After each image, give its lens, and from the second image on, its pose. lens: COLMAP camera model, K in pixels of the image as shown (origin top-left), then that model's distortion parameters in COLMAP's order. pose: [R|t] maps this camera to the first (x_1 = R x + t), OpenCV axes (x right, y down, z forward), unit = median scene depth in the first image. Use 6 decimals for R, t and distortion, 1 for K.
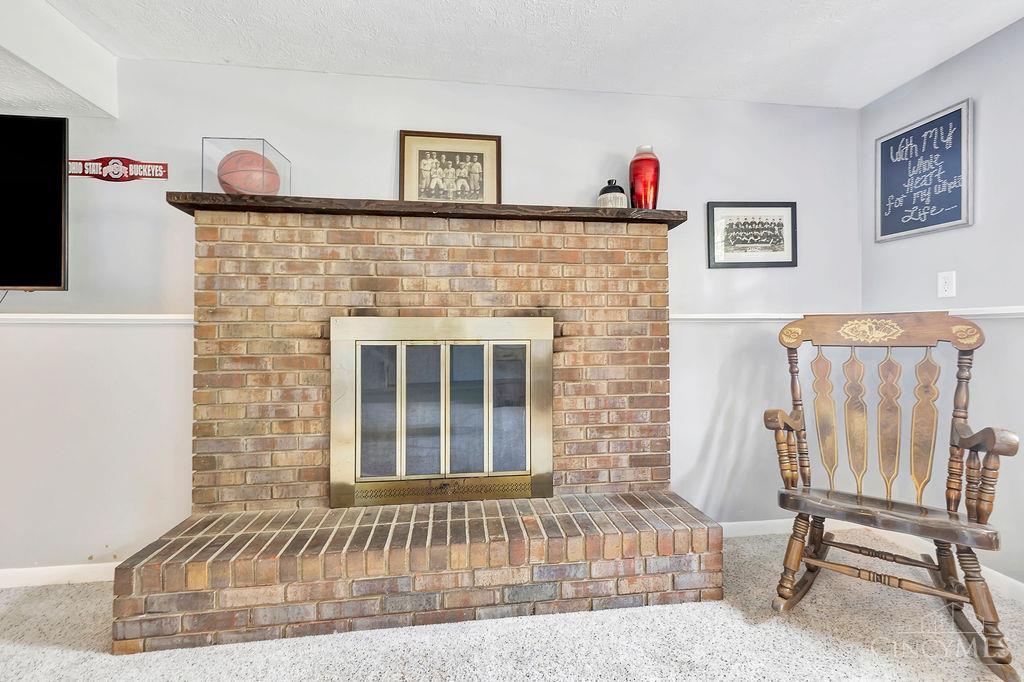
lens RADIAL K [[450.4, 0, 514.6], [0, 450.4, 330.8], [0, 0, 1]] dist [0.014633, -0.002018]
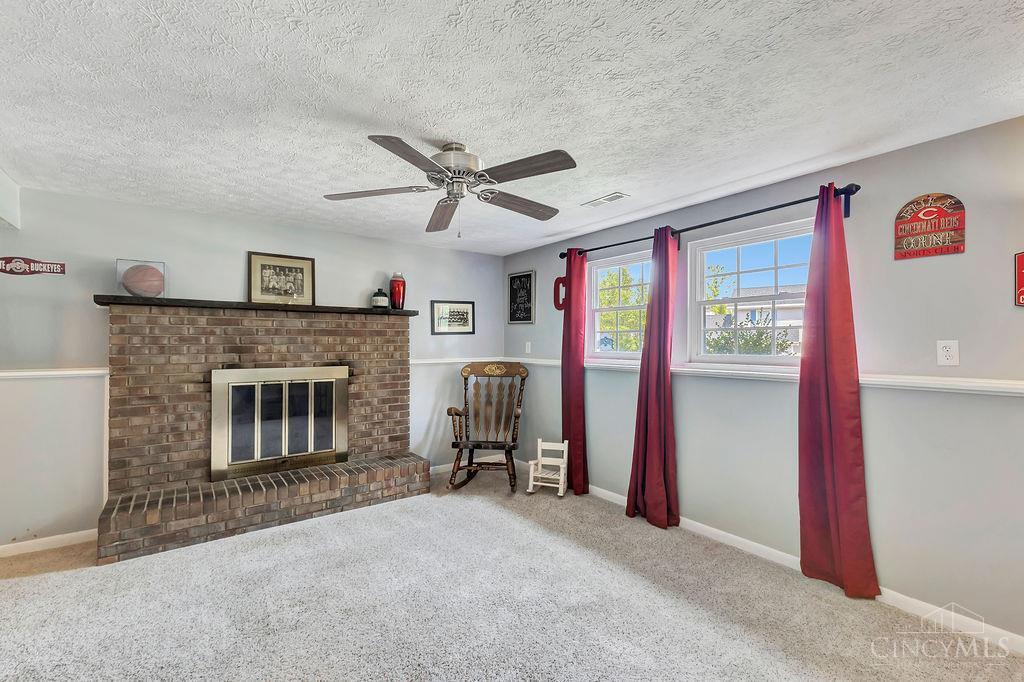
lens RADIAL K [[450.4, 0, 507.8], [0, 450.4, 343.4], [0, 0, 1]] dist [0.014633, -0.002018]
pose [[0.878306, 0.003563, 0.478085, -0.237227], [-0.007785, 0.999946, 0.006850, -0.145605], [-0.478035, -0.009739, 0.878287, -0.997325]]
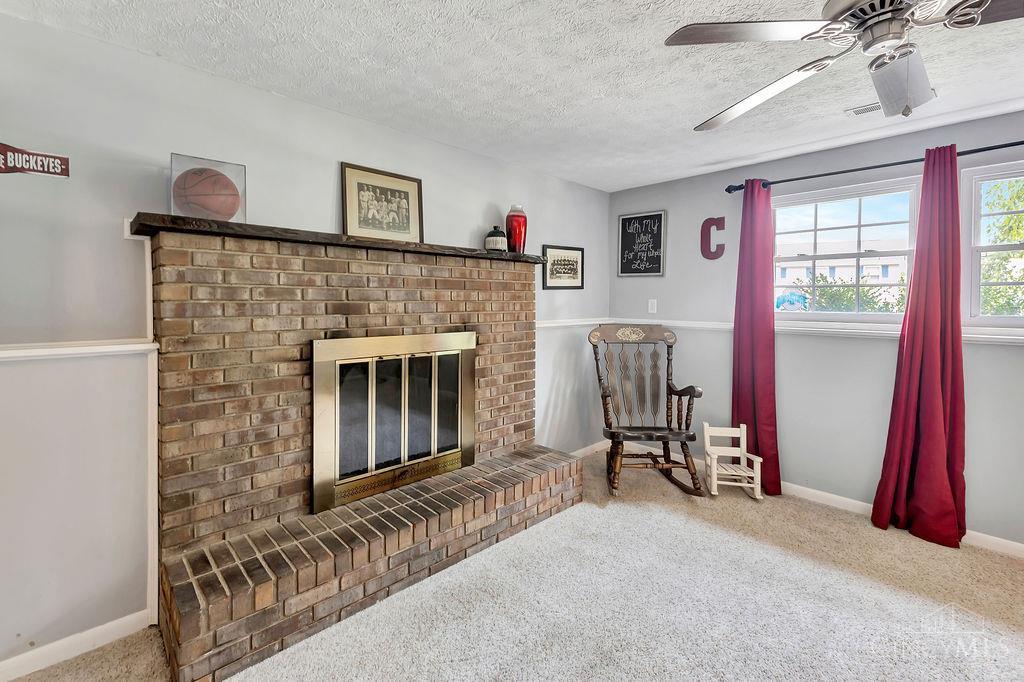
lens RADIAL K [[450.4, 0, 503.8], [0, 450.4, 313.7], [0, 0, 1]] dist [0.014633, -0.002018]
pose [[0.811656, -0.009687, 0.584055, -0.649853], [-0.011533, 0.999402, 0.032603, -0.131827], [-0.584021, -0.033199, 0.811059, -0.142292]]
